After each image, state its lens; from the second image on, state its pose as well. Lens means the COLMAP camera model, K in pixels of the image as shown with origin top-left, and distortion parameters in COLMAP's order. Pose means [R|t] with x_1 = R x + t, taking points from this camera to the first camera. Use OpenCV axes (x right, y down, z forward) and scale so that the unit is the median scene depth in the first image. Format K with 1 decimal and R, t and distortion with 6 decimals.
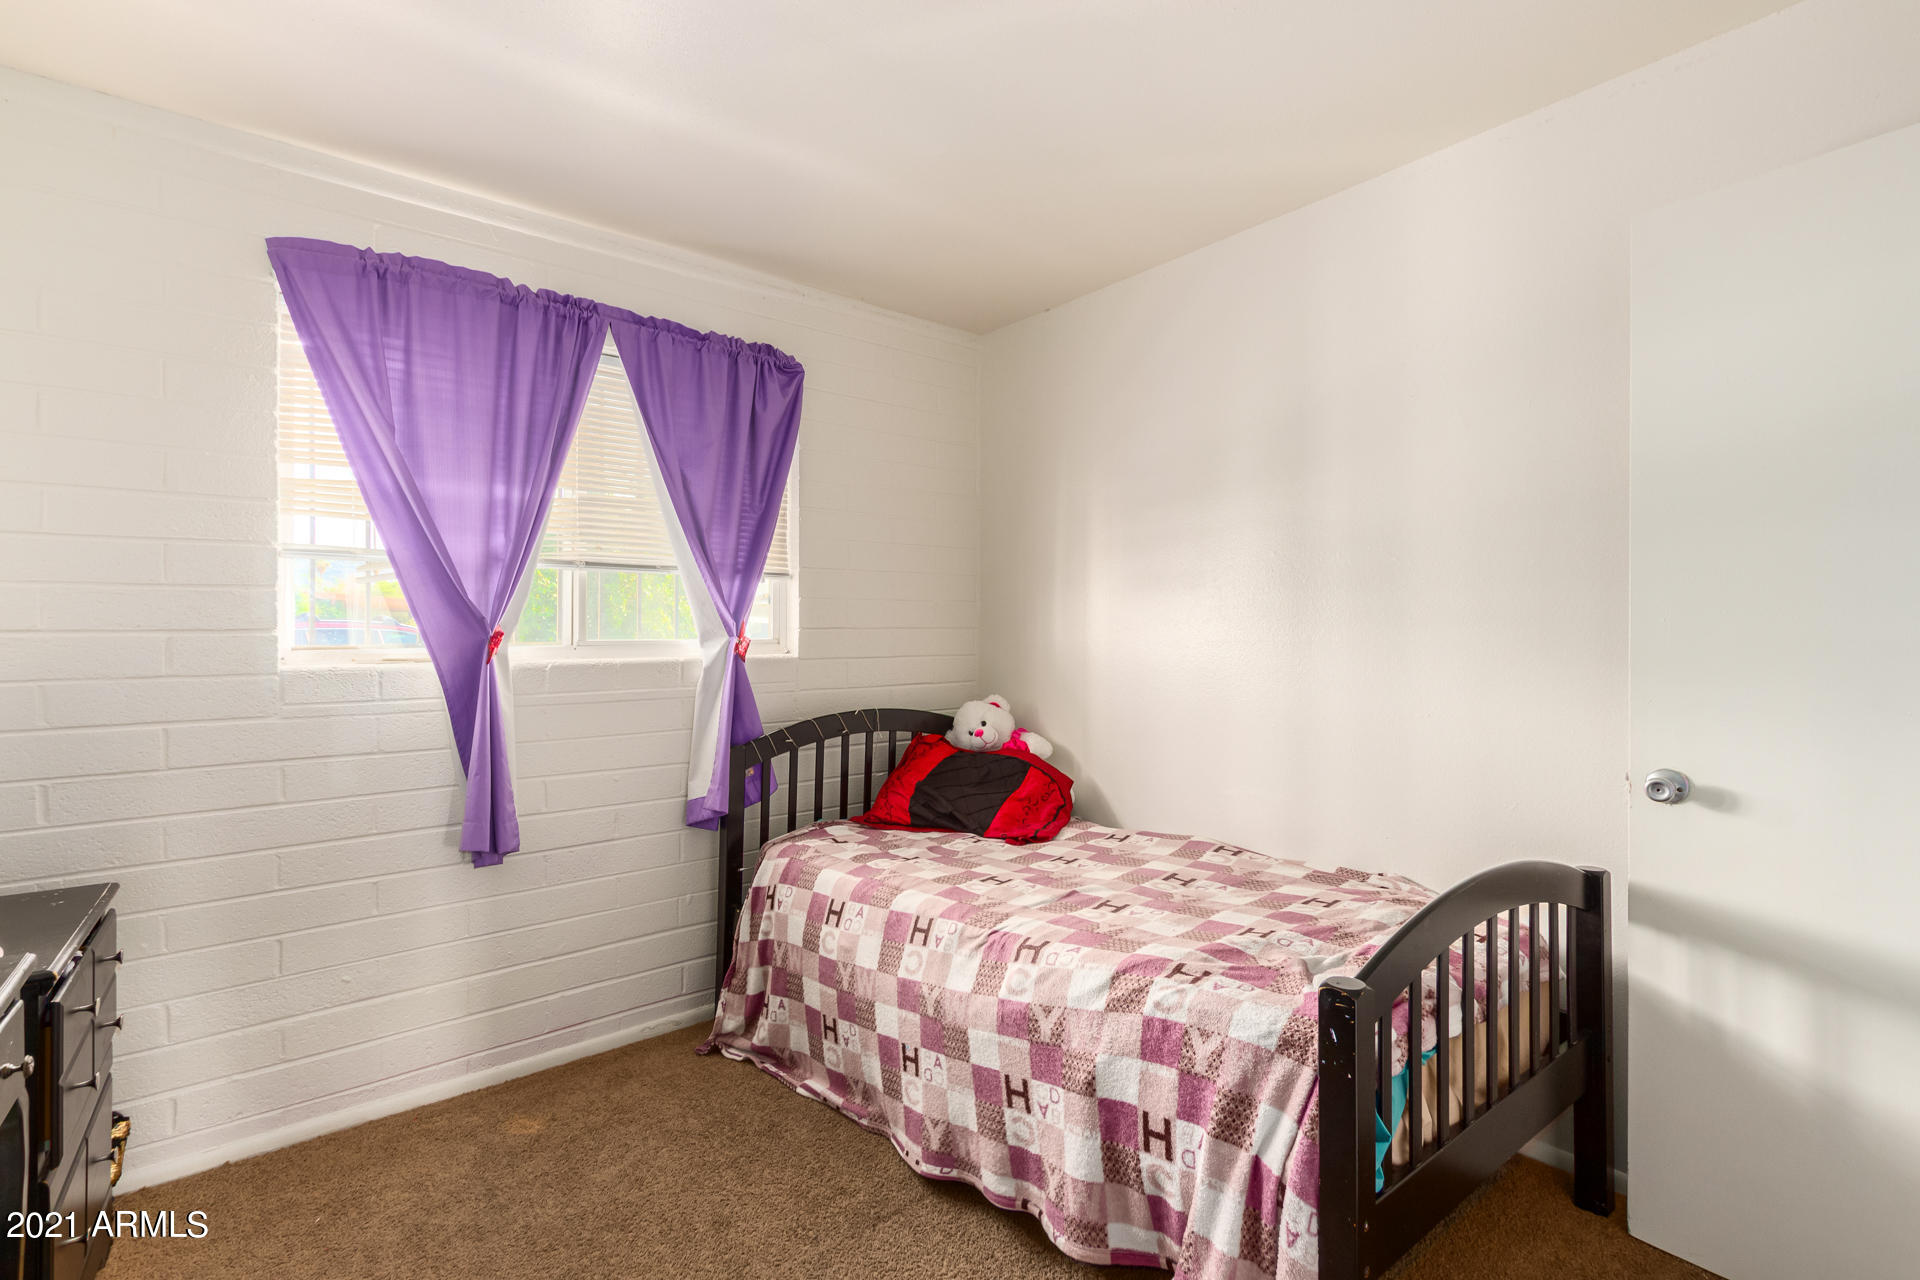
lens RADIAL K [[878.8, 0, 904.9], [0, 878.8, 661.9], [0, 0, 1]] dist [0.002953, -0.001546]
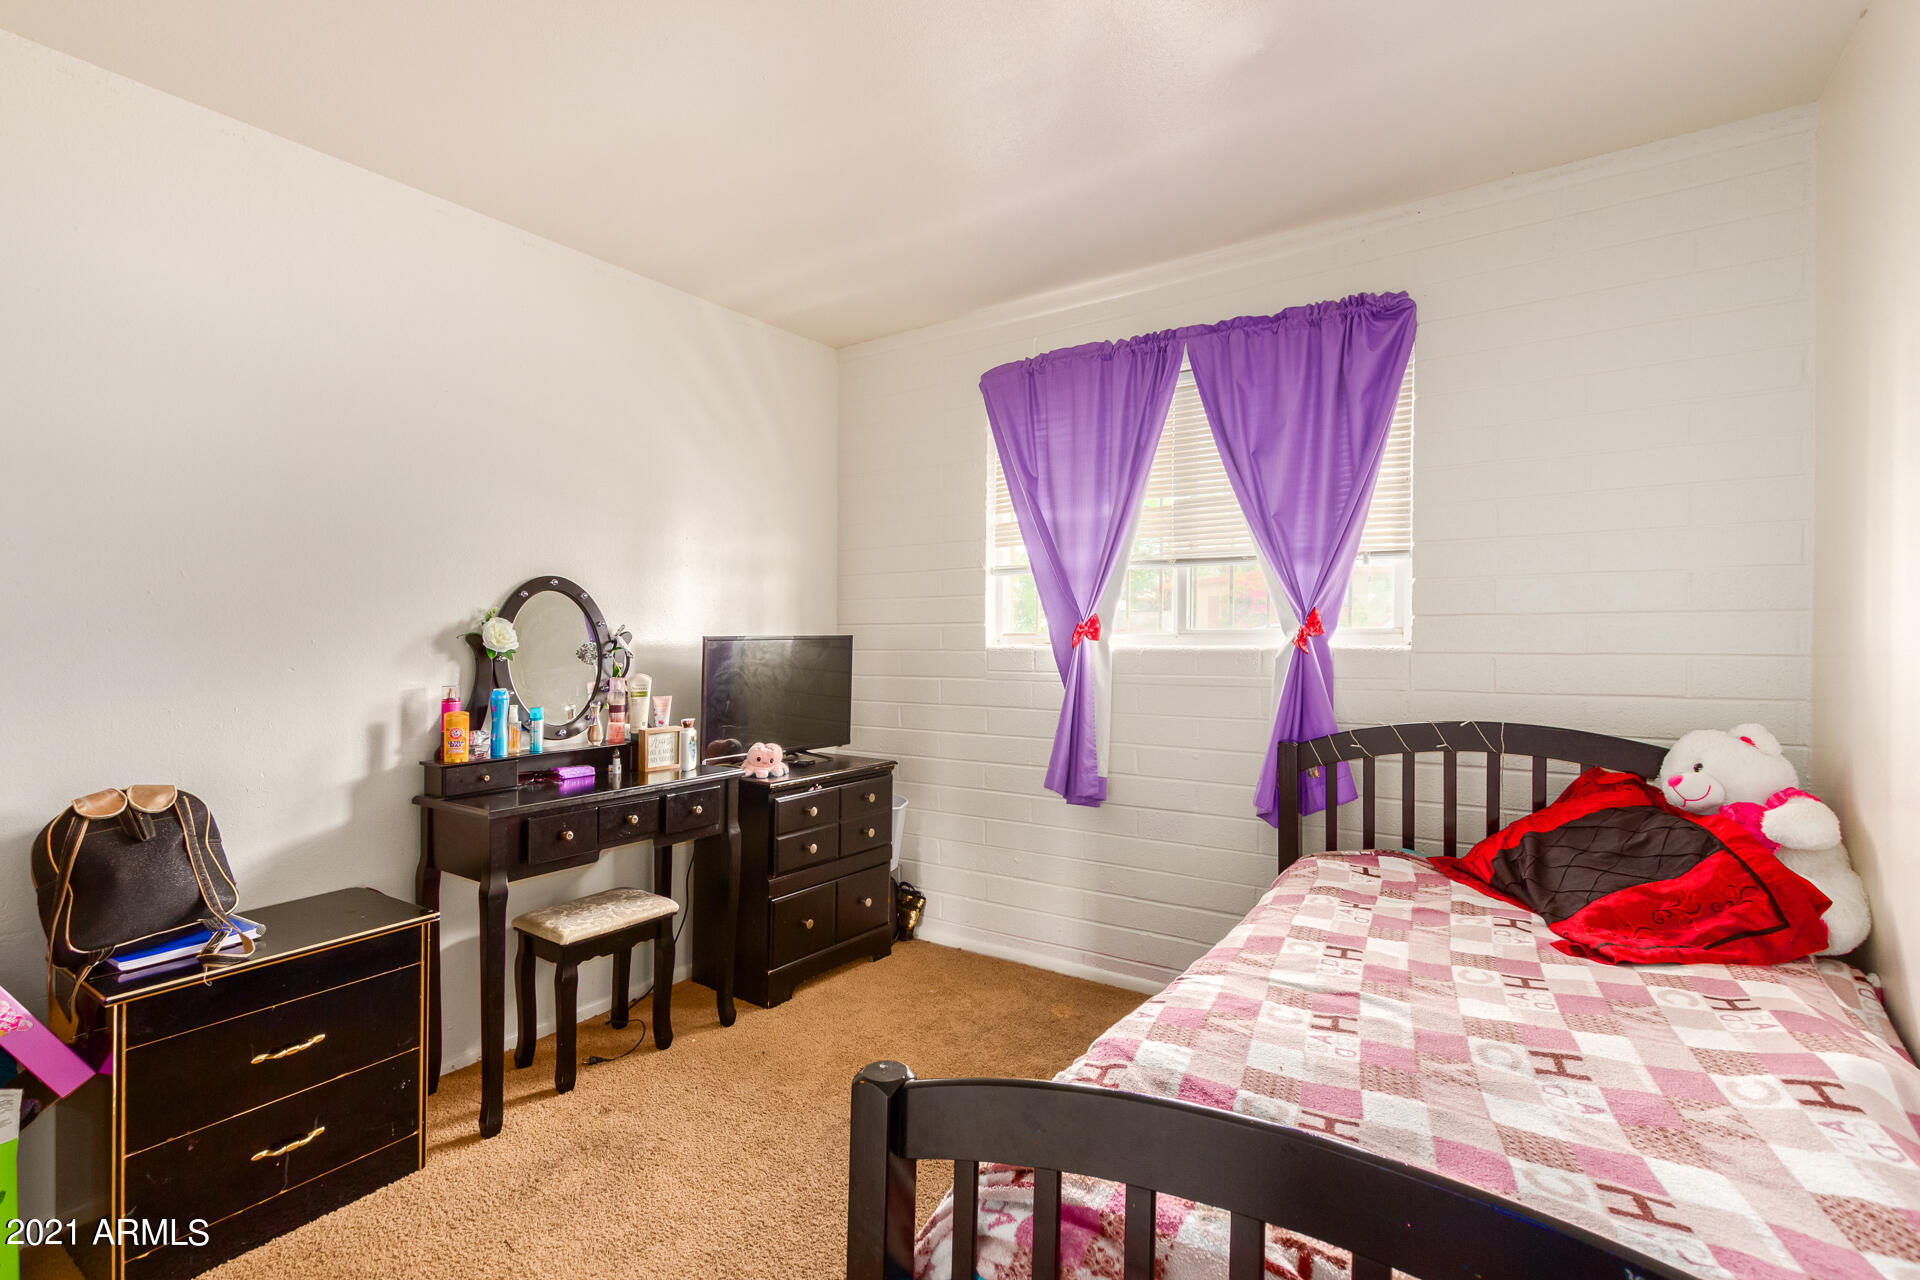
lens RADIAL K [[878.8, 0, 956.8], [0, 878.8, 628.9], [0, 0, 1]] dist [0.002953, -0.001546]
pose [[0.296403, 0.005727, -0.955046, 0.666536], [-0.021411, 0.999771, -0.000649, -0.019038], [0.954823, 0.020641, 0.296458, 0.423221]]
